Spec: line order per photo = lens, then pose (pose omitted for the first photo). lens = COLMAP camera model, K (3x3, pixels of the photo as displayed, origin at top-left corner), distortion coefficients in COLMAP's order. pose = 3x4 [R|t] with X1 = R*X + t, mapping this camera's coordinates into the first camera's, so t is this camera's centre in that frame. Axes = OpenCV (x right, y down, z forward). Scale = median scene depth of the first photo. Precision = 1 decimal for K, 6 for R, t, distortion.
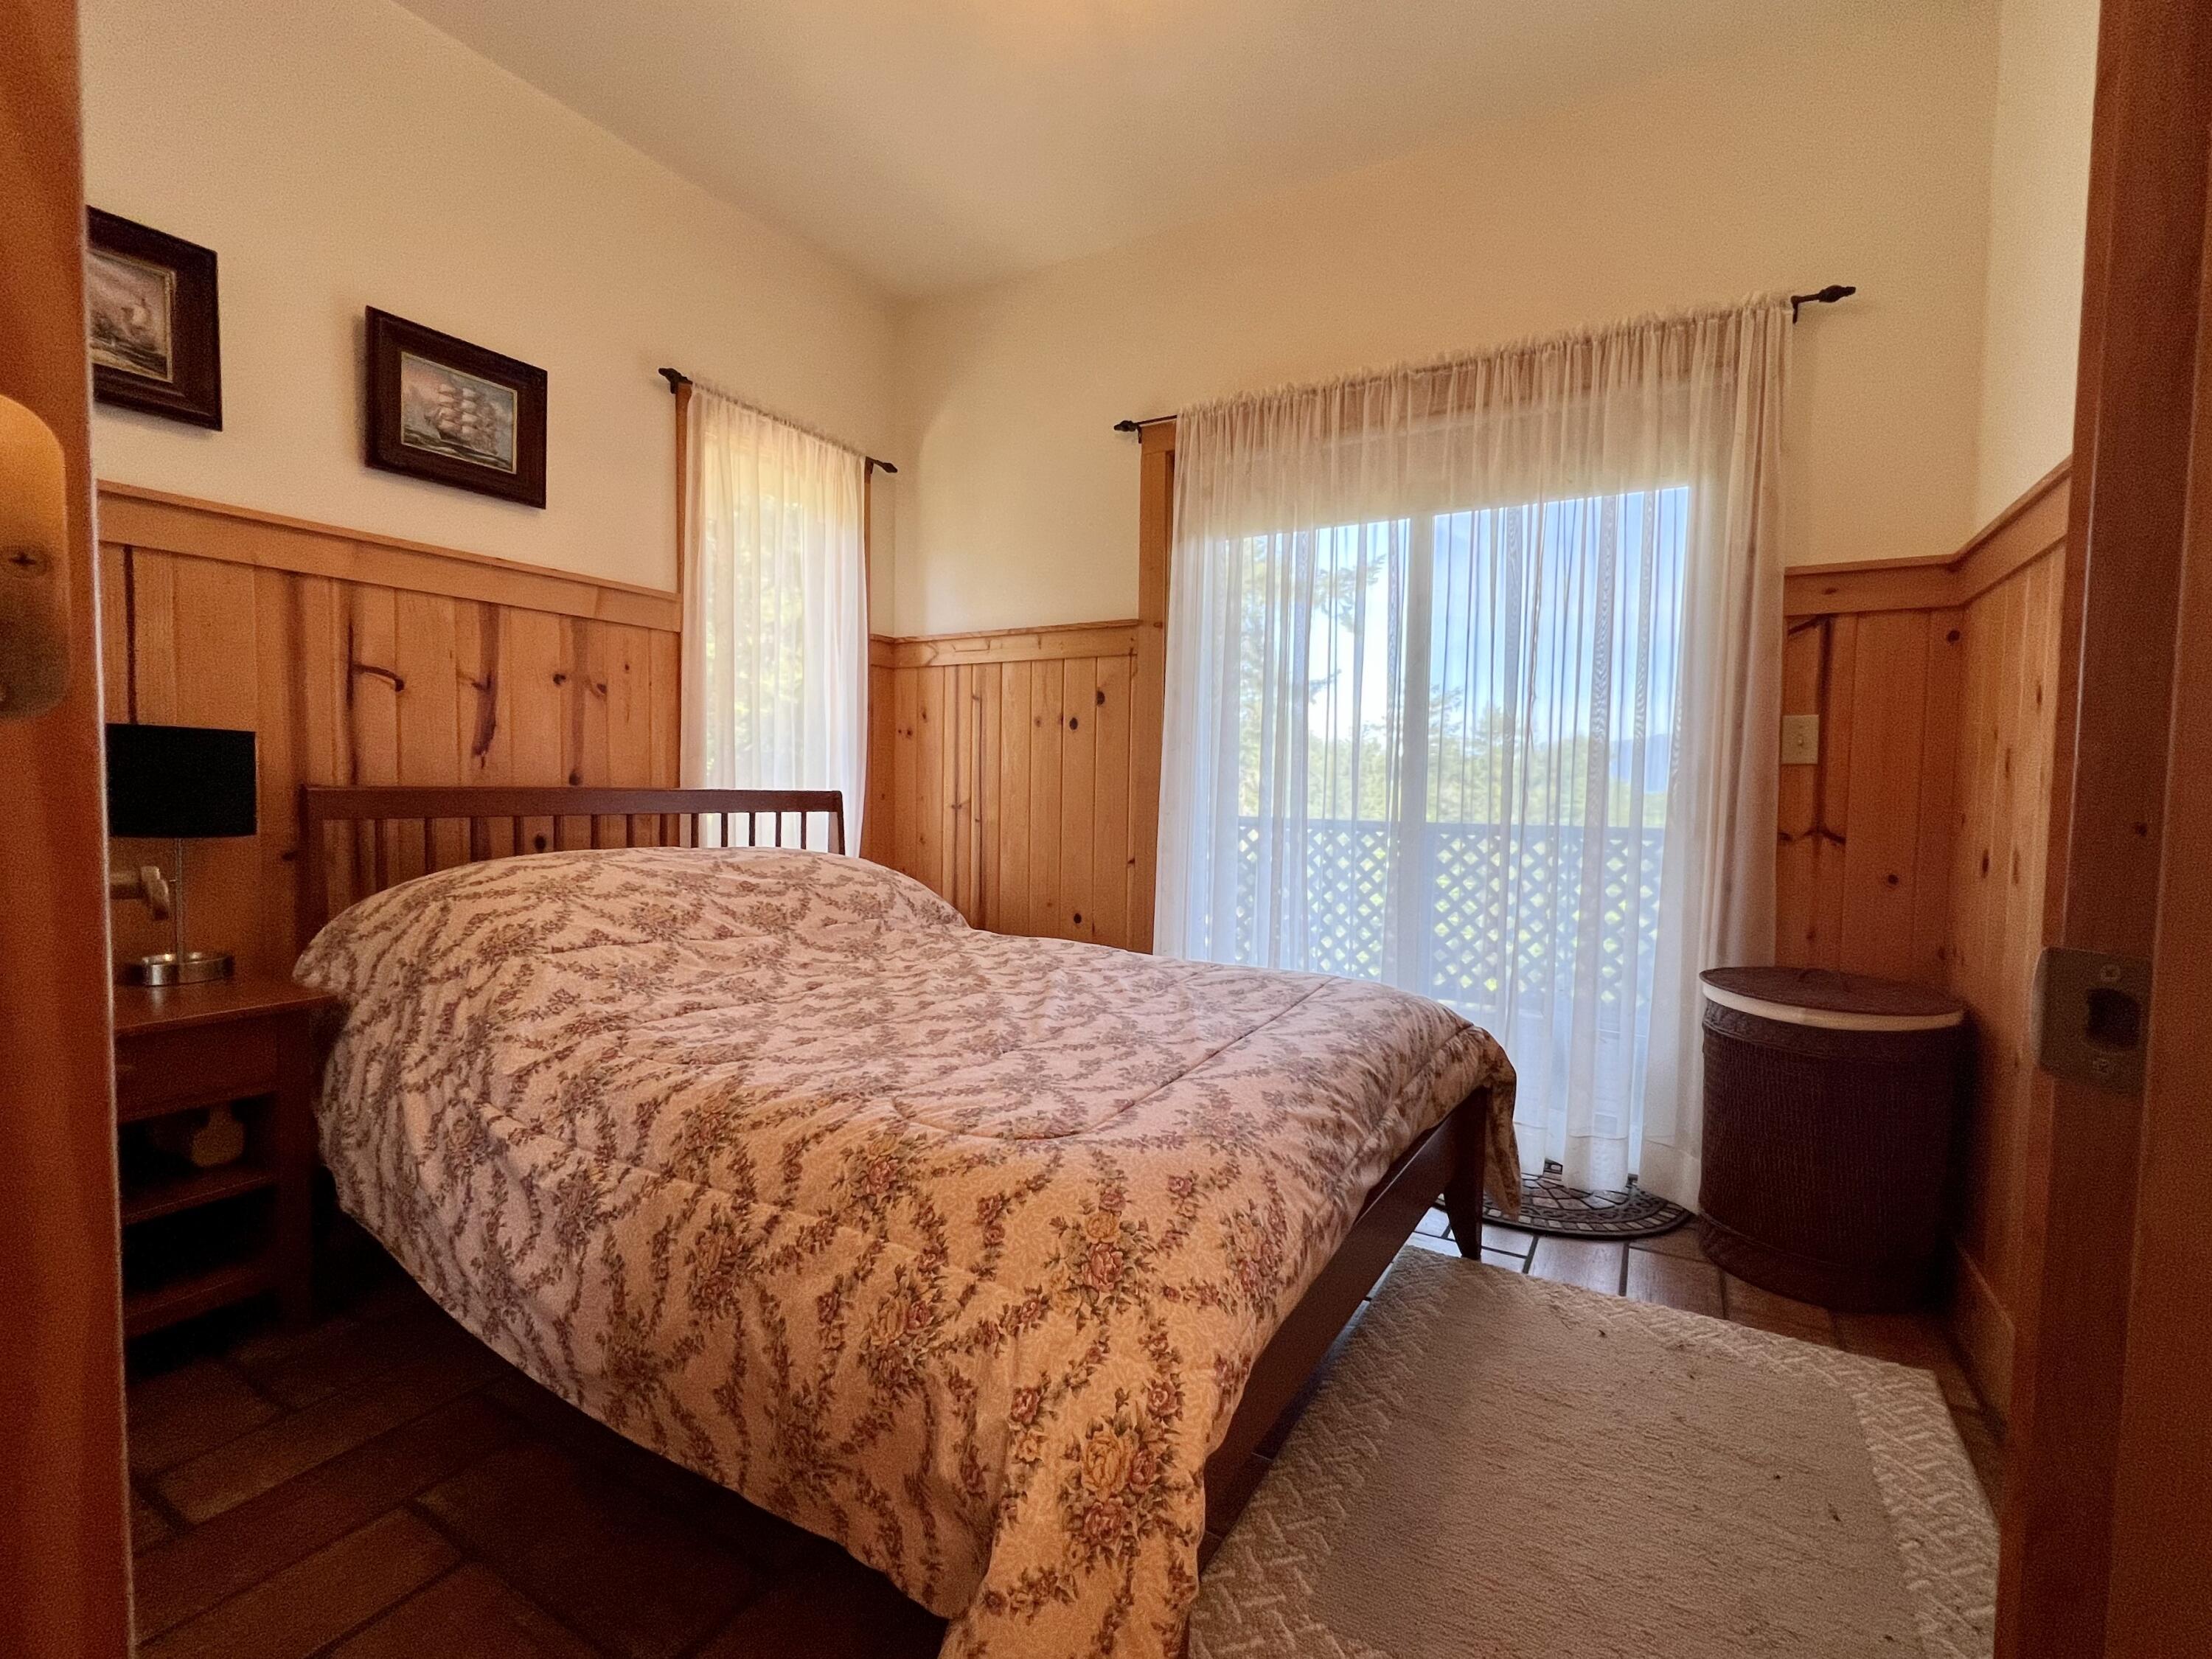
lens RADIAL K [[954.5, 0, 1106.0], [0, 954.5, 829.5], [0, 0, 1]] dist [-0.004045, -0.000394]
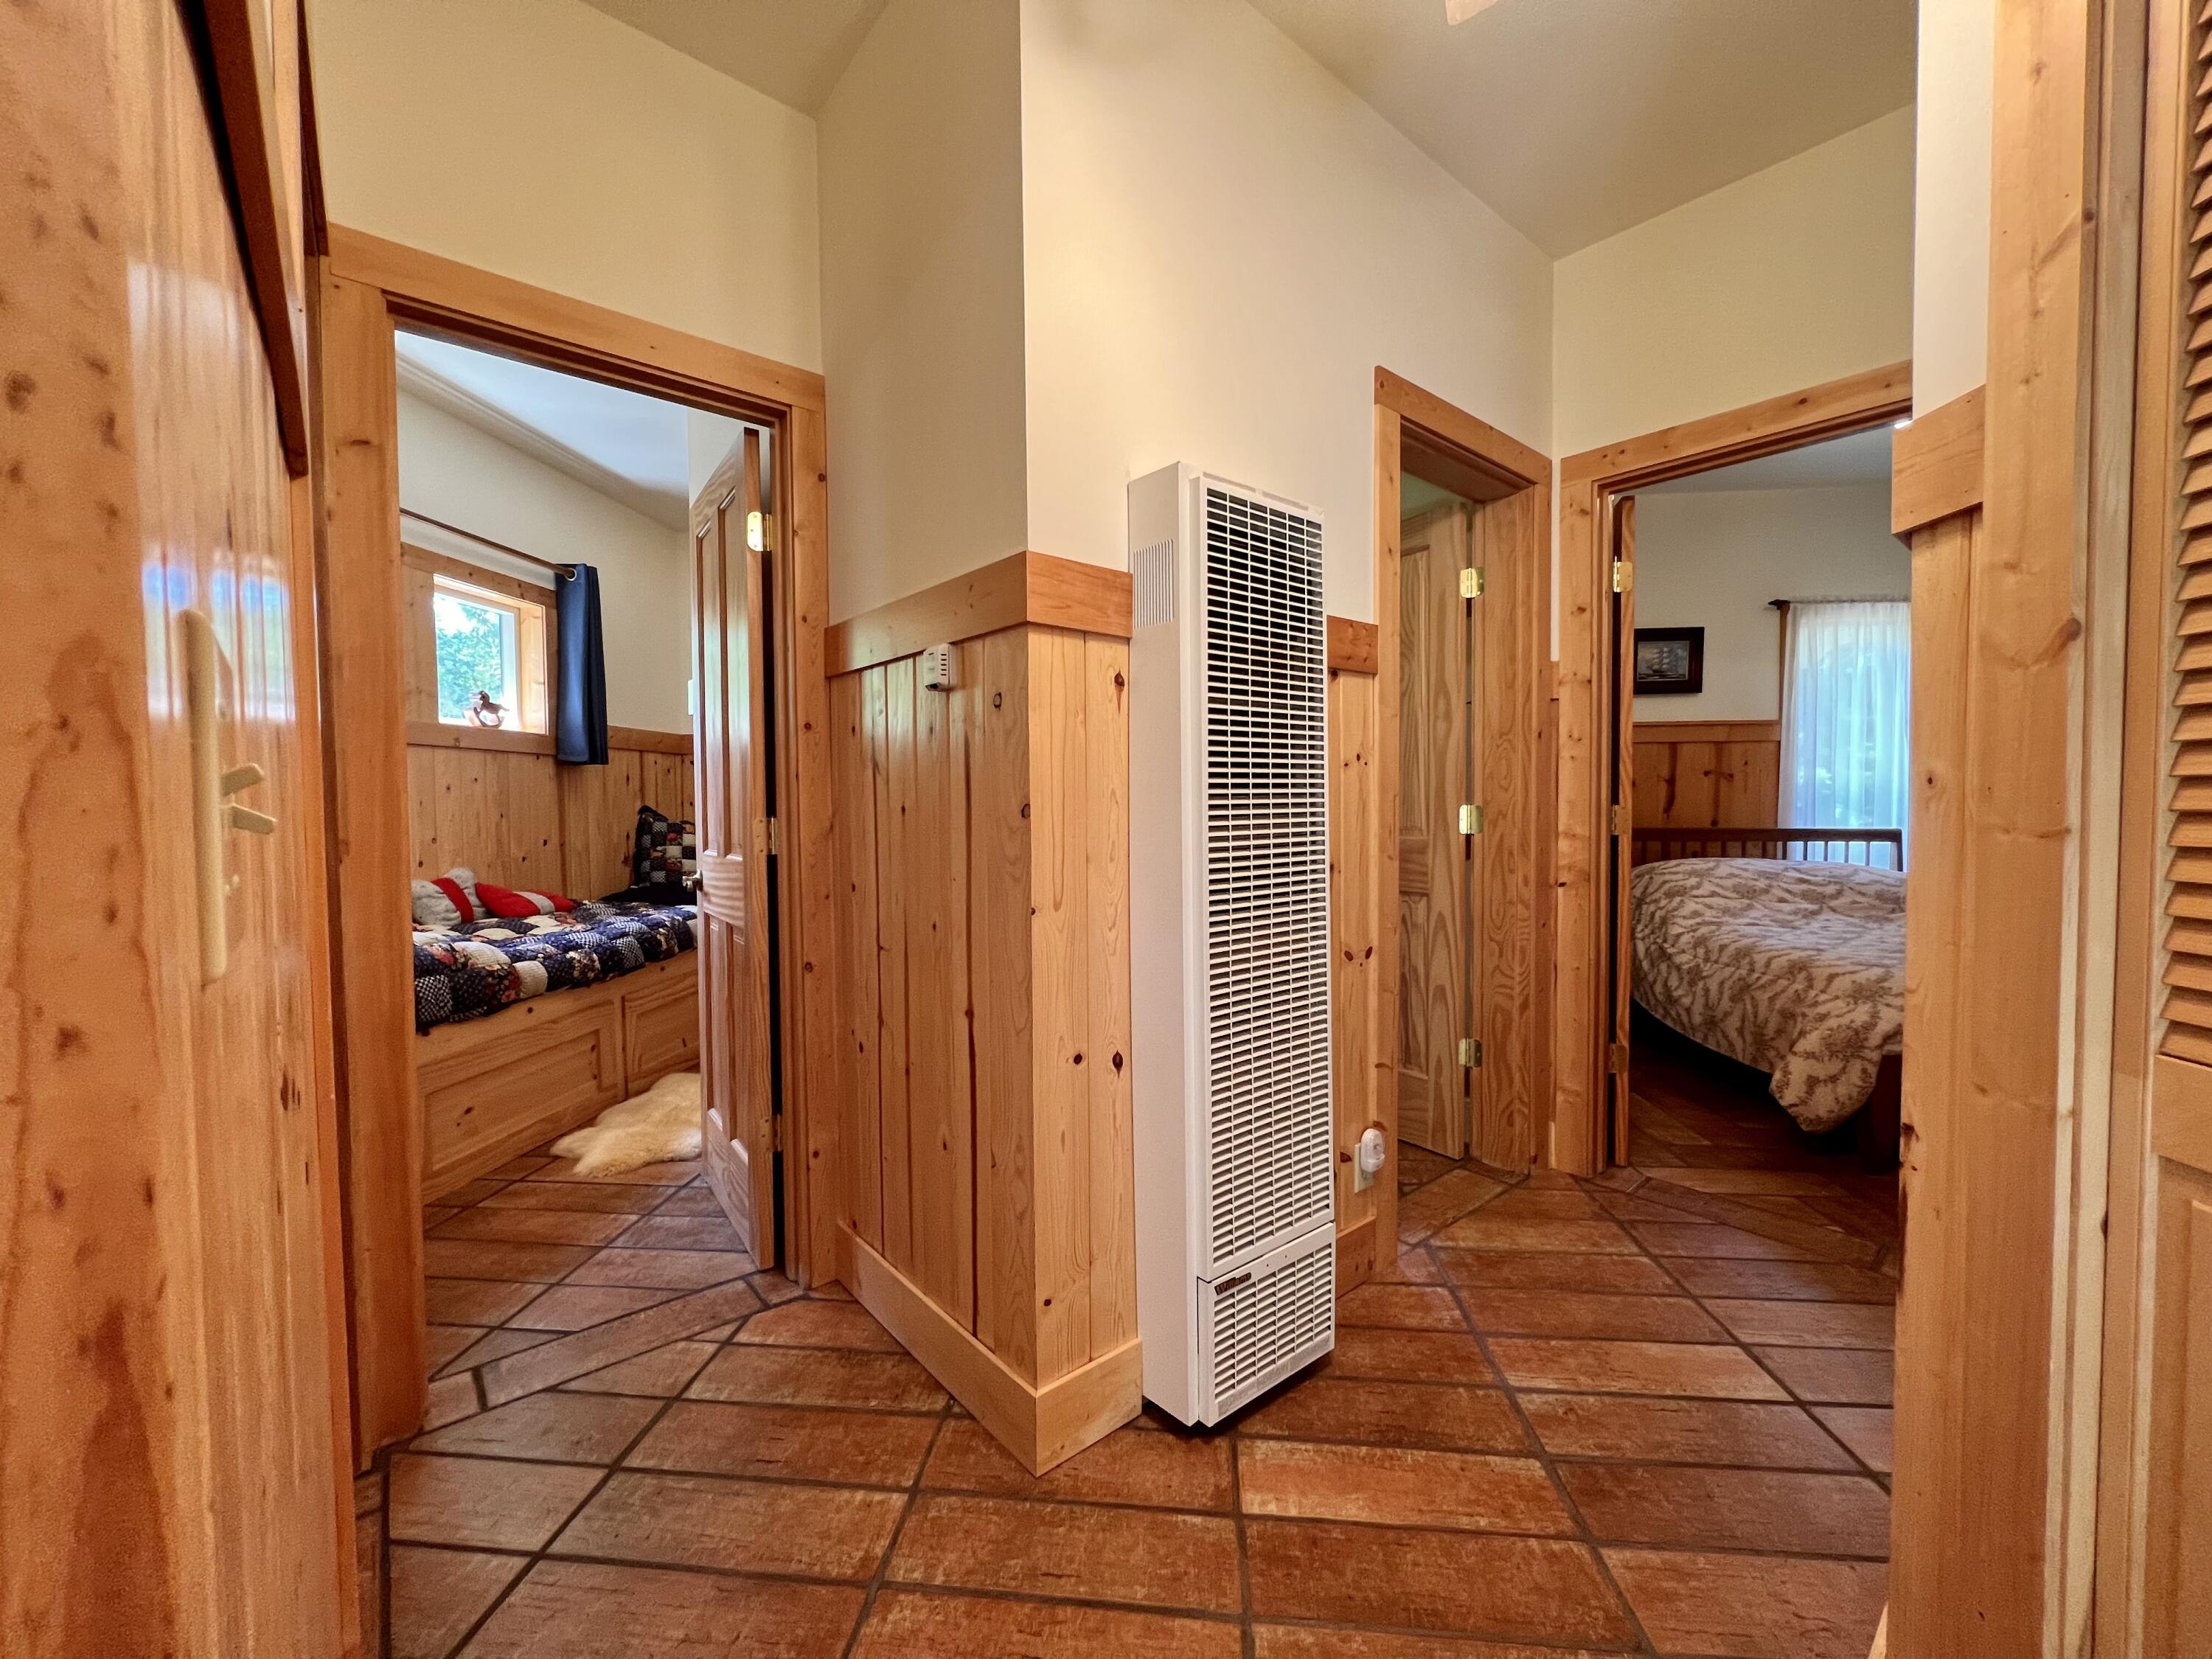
lens RADIAL K [[879.3, 0, 1094.1], [0, 879.3, 827.8], [0, 0, 1]] dist [-0.001903, -0.000224]
pose [[0.401687, 0.009869, -0.915724, 0.872453], [-0.031233, 0.999508, -0.002928, 0.004626], [0.915244, 0.029777, 0.401798, -1.334895]]
